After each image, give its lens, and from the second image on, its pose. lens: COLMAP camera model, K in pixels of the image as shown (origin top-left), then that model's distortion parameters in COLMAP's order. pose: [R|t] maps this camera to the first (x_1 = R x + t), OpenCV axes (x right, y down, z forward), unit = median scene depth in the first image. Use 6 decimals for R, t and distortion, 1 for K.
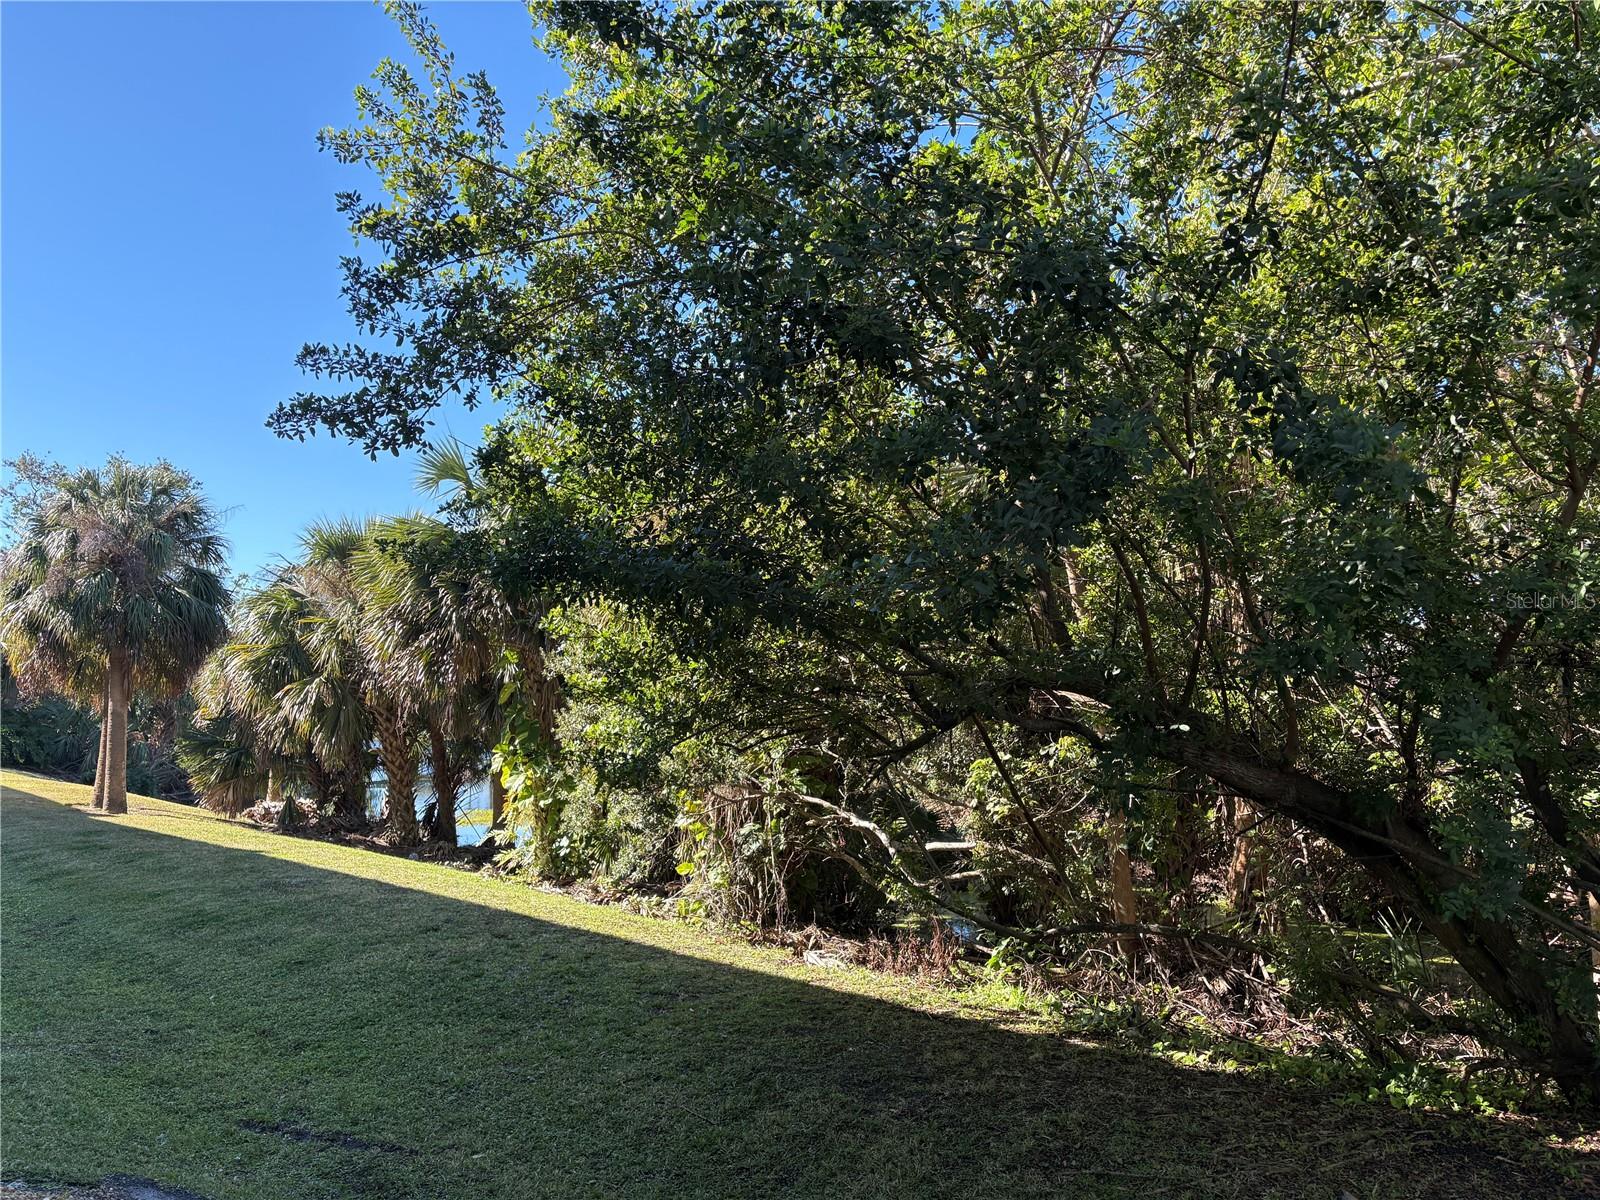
lens RADIAL K [[1206.6, 0, 800.0], [0, 1206.6, 600.0], [0, 0, 1]] dist [0.054632, -0.061491]
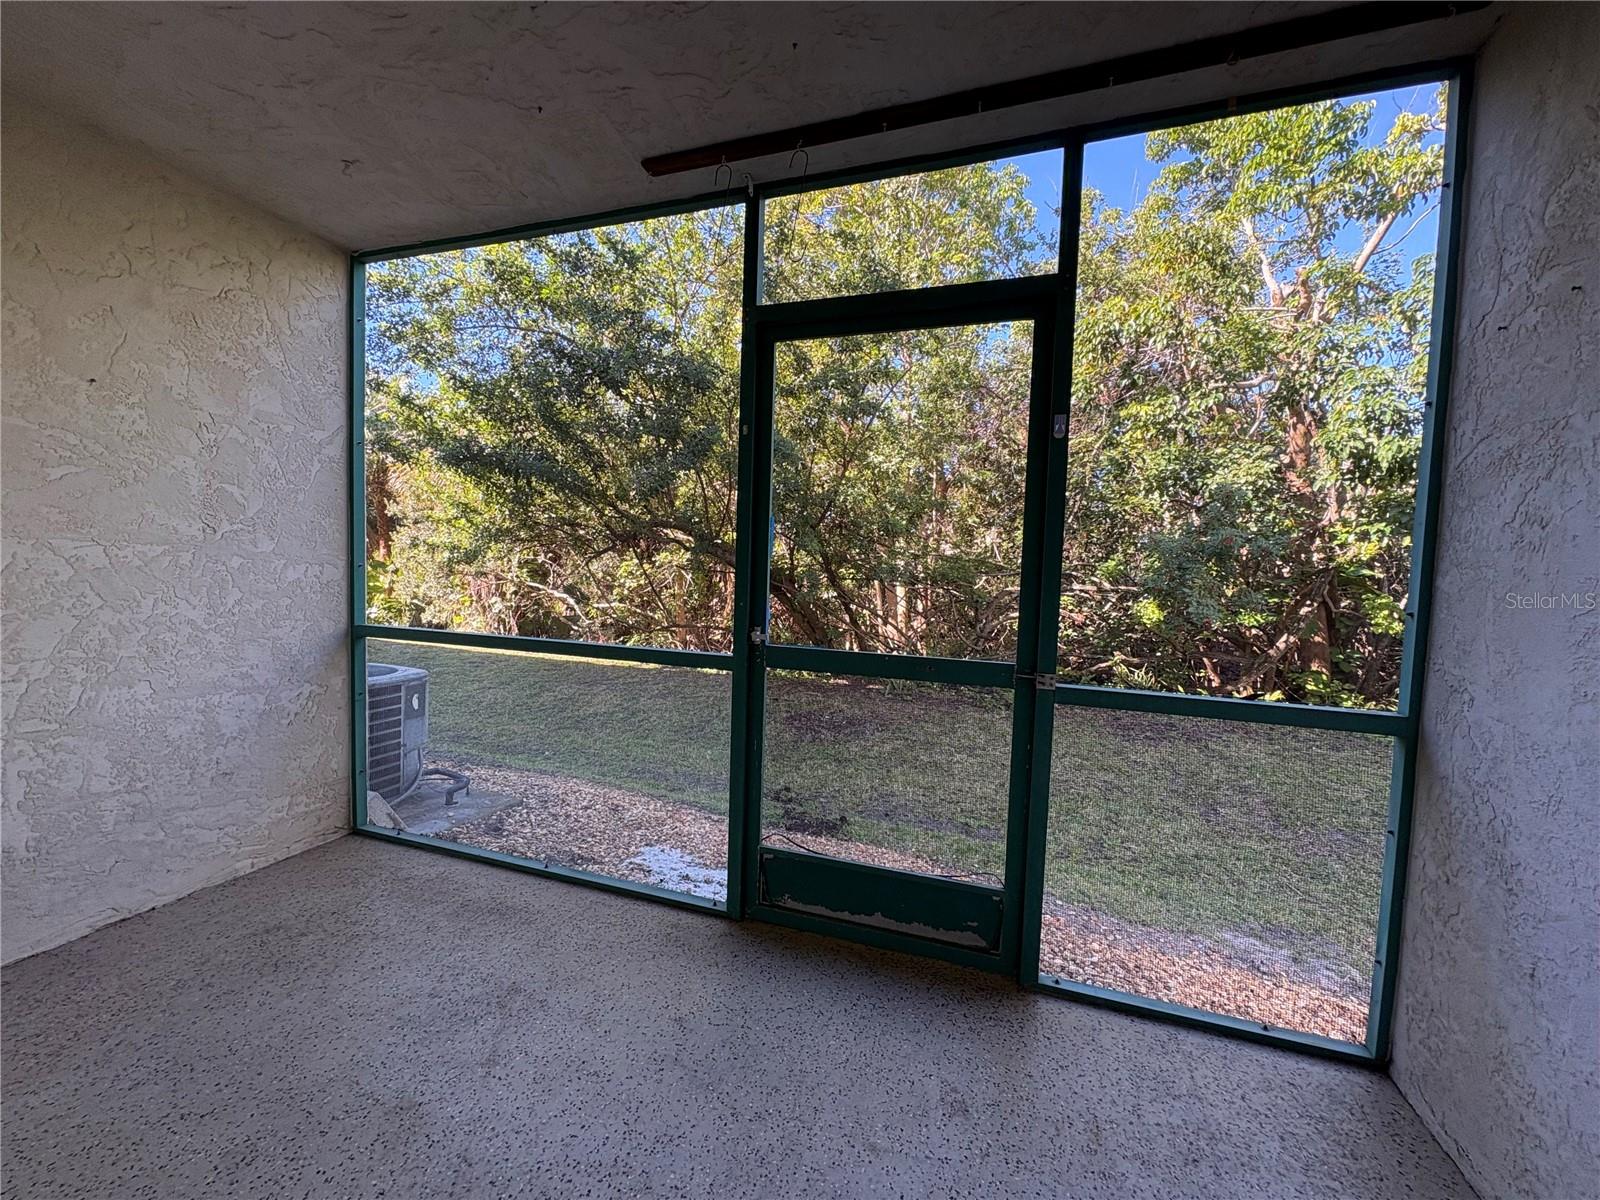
lens RADIAL K [[640.6, 0, 800.0], [0, 640.6, 600.0], [0, 0, 1]] dist [0.000655, 0.000118]
pose [[0.891300, 0.005002, 0.453387, -0.111403], [-0.073553, 0.988290, 0.133690, 0.017905], [-0.447409, -0.152506, 0.881230, -0.237518]]
